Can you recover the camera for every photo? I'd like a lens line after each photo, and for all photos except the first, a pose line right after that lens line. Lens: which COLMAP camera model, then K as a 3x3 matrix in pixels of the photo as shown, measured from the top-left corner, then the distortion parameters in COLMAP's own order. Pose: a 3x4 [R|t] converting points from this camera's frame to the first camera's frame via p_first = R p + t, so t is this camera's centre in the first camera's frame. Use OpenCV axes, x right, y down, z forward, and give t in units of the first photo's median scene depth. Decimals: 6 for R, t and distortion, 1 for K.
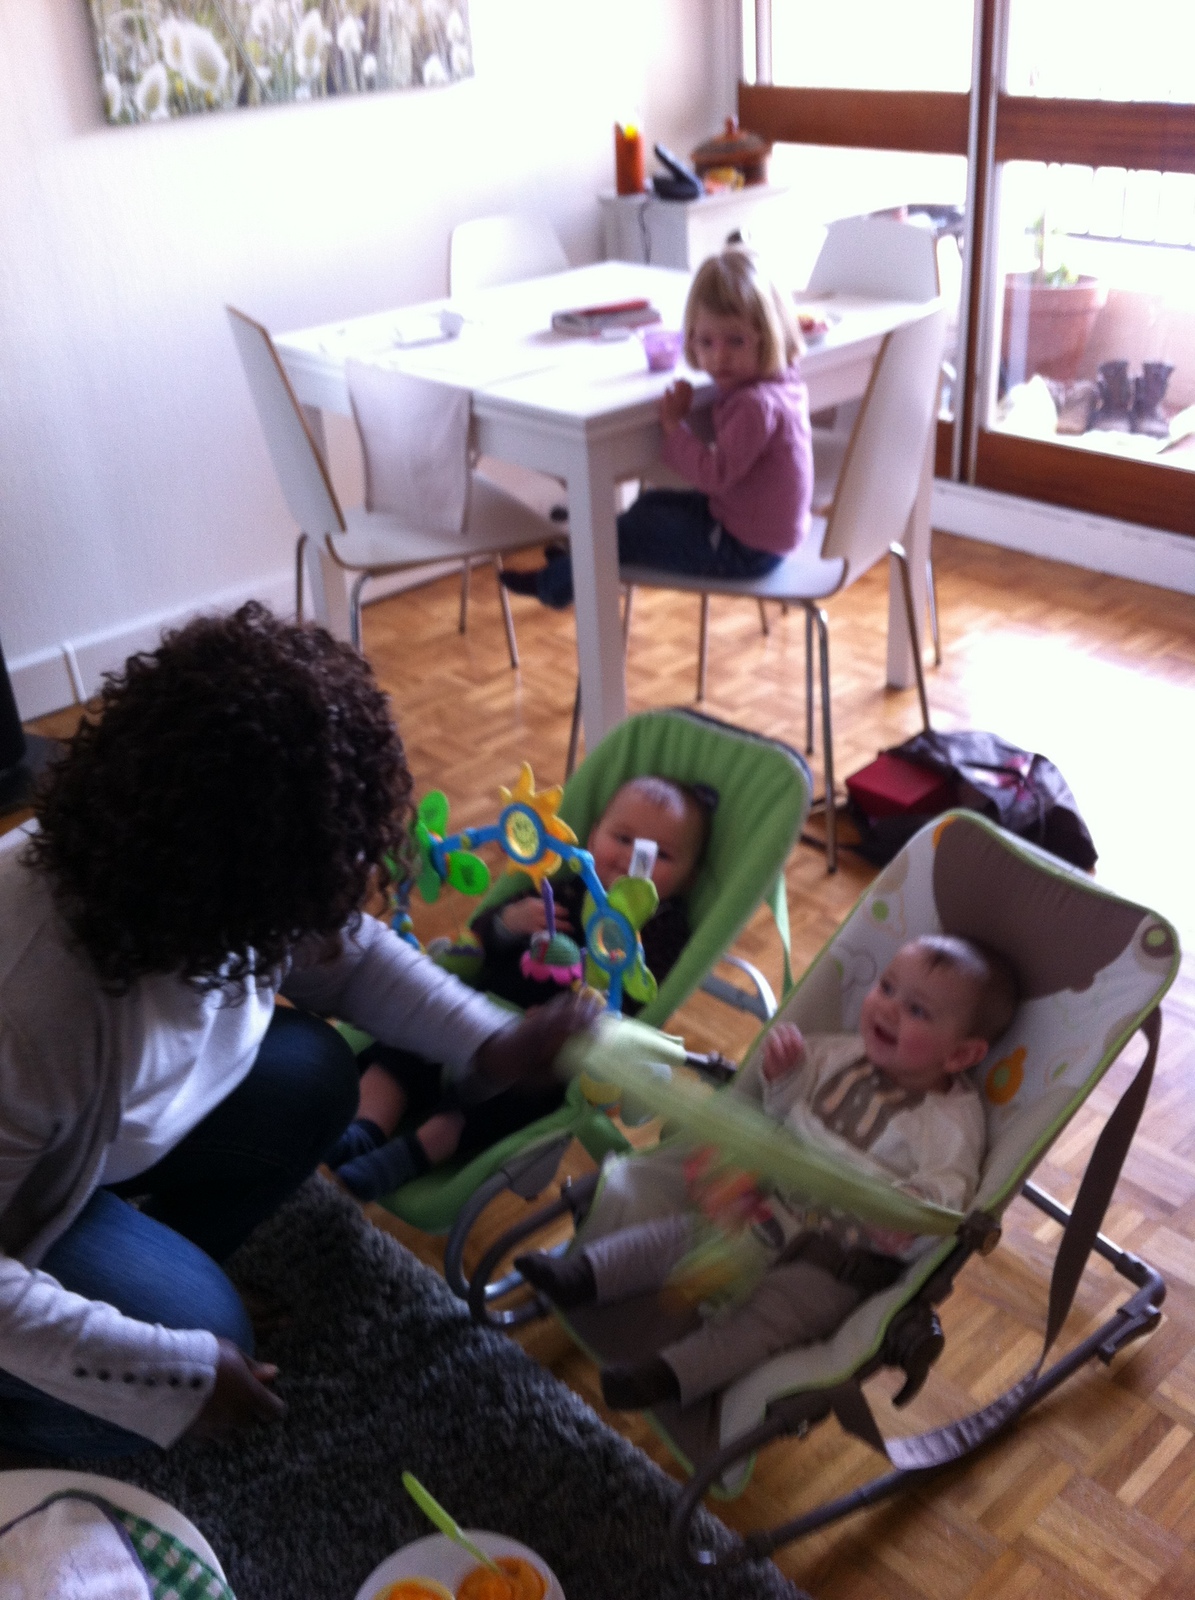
lens RADIAL K [[1559.2, 0, 598.7], [0, 1559.2, 792.2], [0, 0, 1]] dist [-0.003391, 0.000000]
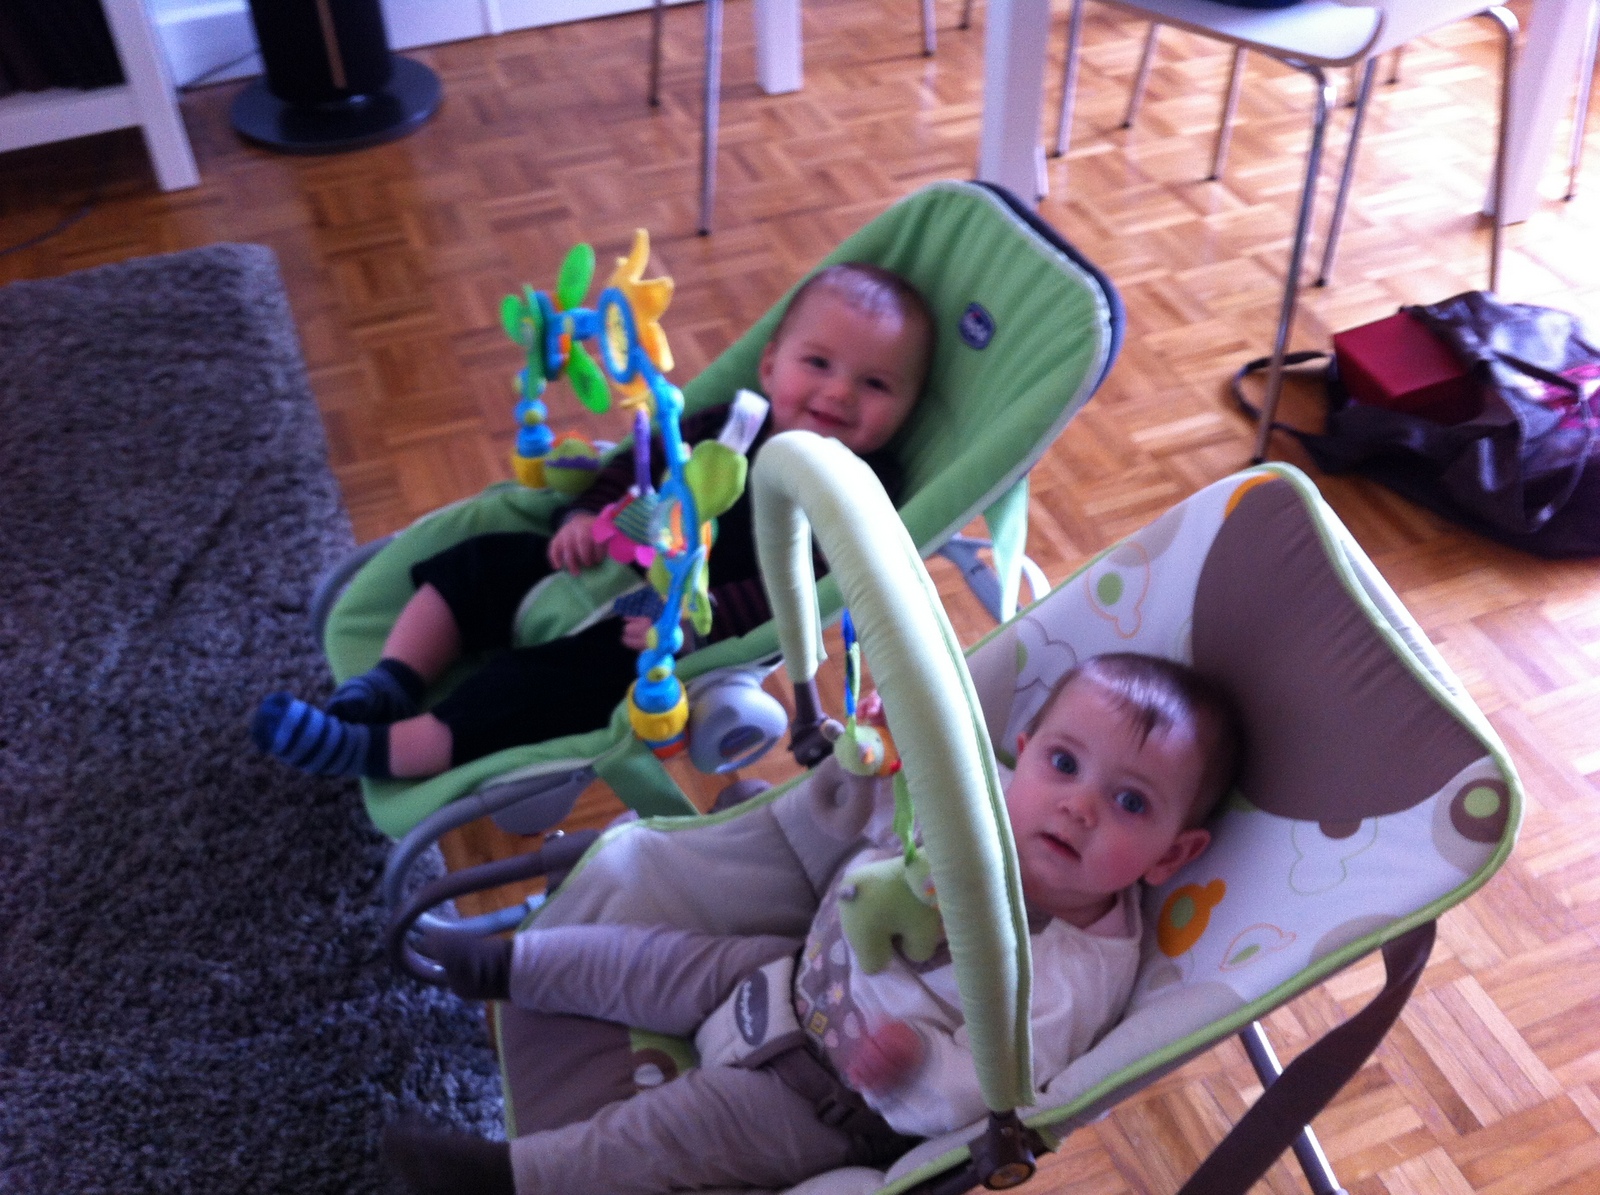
lens RADIAL K [[1559.2, 0, 798.5], [0, 1559.2, 605.4], [0, 0, 1]] dist [-0.003391, 0.000000]
pose [[0.932037, 0.273364, -0.237863, 0.208660], [-0.204382, 0.938624, 0.277871, -0.064829], [0.299224, -0.210371, 0.930703, 0.365920]]
